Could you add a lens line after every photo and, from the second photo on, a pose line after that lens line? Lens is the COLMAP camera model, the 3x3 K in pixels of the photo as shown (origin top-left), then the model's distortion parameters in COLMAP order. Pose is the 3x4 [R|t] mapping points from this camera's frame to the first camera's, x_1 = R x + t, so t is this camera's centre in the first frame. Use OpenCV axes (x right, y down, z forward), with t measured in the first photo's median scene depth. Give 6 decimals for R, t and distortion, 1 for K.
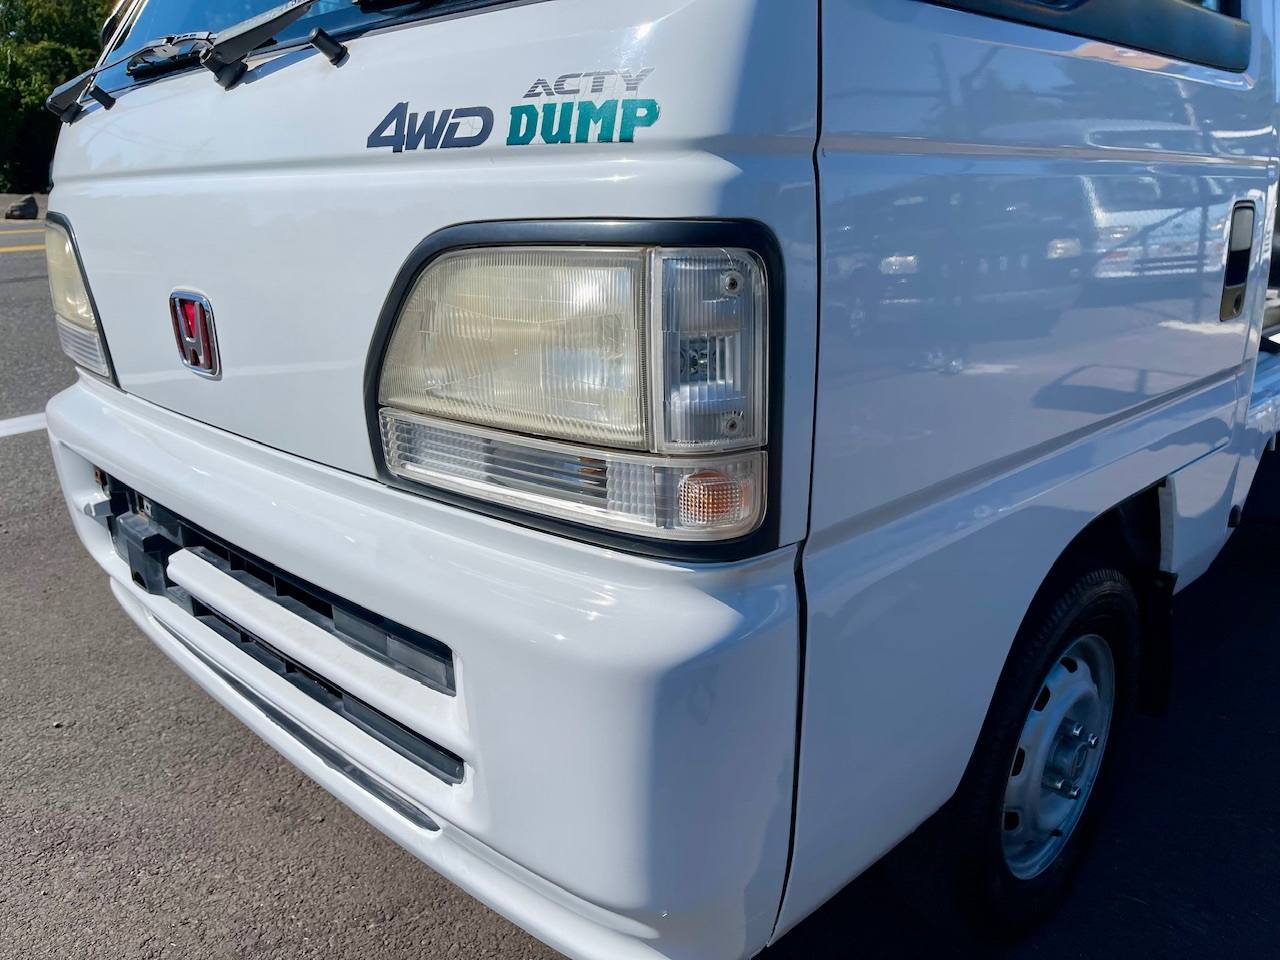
lens RADIAL K [[987.2, 0, 643.6], [0, 987.2, 494.1], [0, 0, 1]] dist [0.083823, -0.134494]
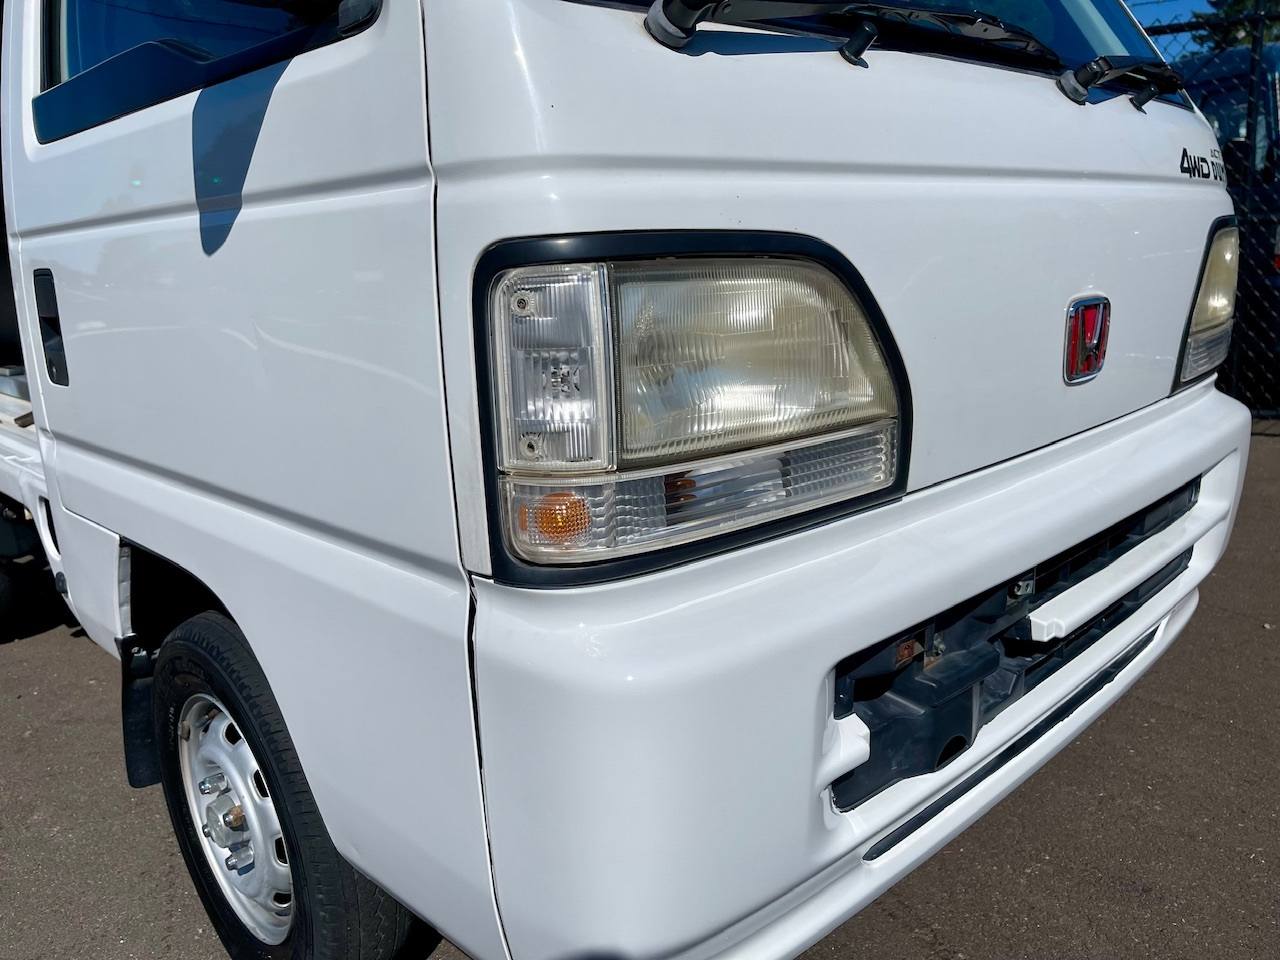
lens RADIAL K [[987.2, 0, 643.6], [0, 987.2, 494.1], [0, 0, 1]] dist [0.083823, -0.134494]
pose [[-0.001968, -0.223639, 0.974670, -2.071456], [0.323731, 0.922042, 0.212218, -0.528543], [-0.946147, 0.315948, 0.070584, 2.000723]]
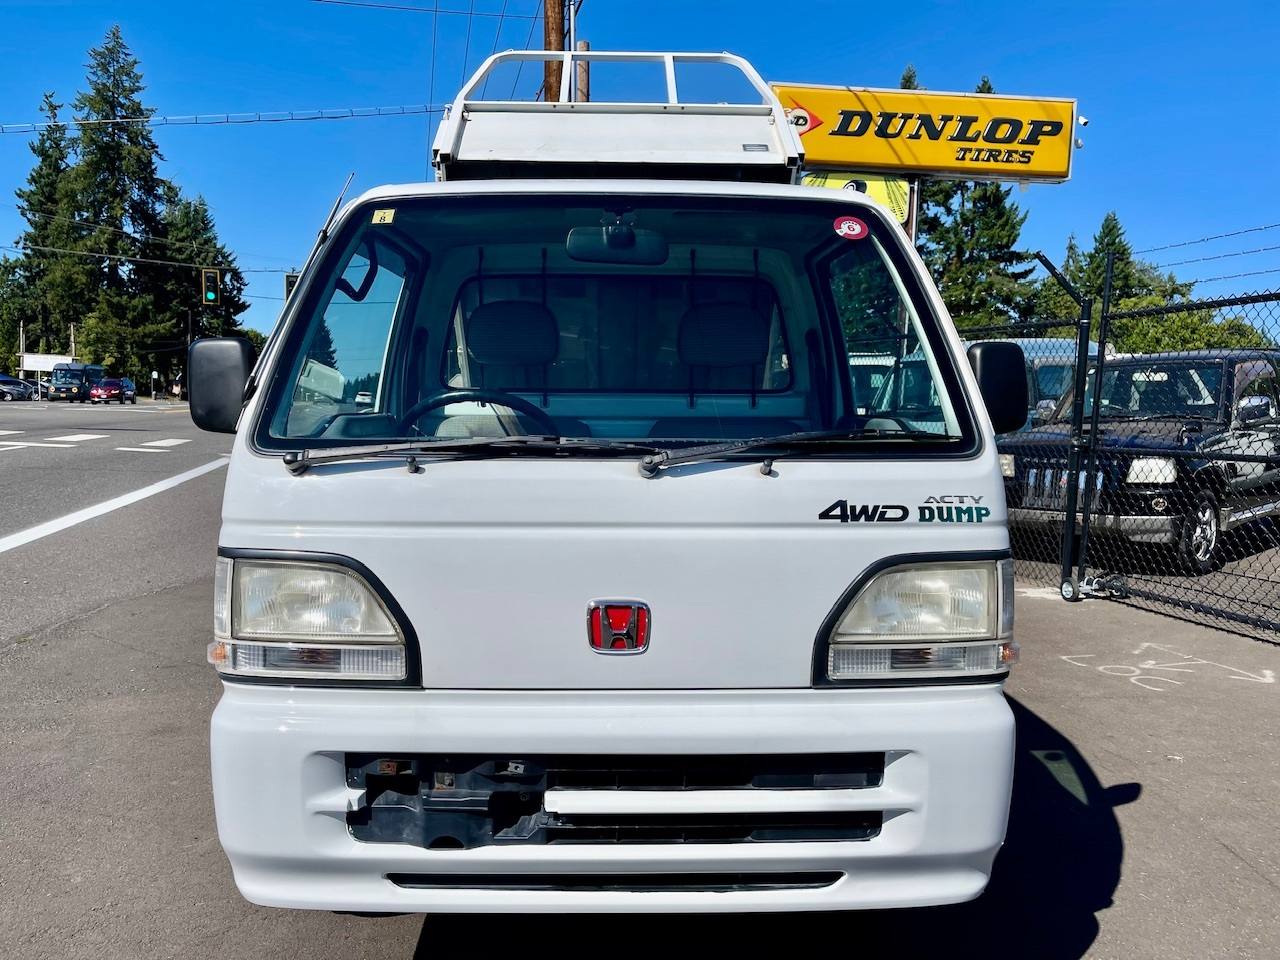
lens RADIAL K [[995.5, 0, 640.0], [0, 995.5, 480.0], [0, 0, 1]] dist [0.009269, -0.011325]
pose [[0.689513, -0.034617, 0.723446, -2.184781], [0.192054, 0.971839, -0.136543, -0.235100], [-0.698346, 0.233089, 0.676744, -0.160917]]
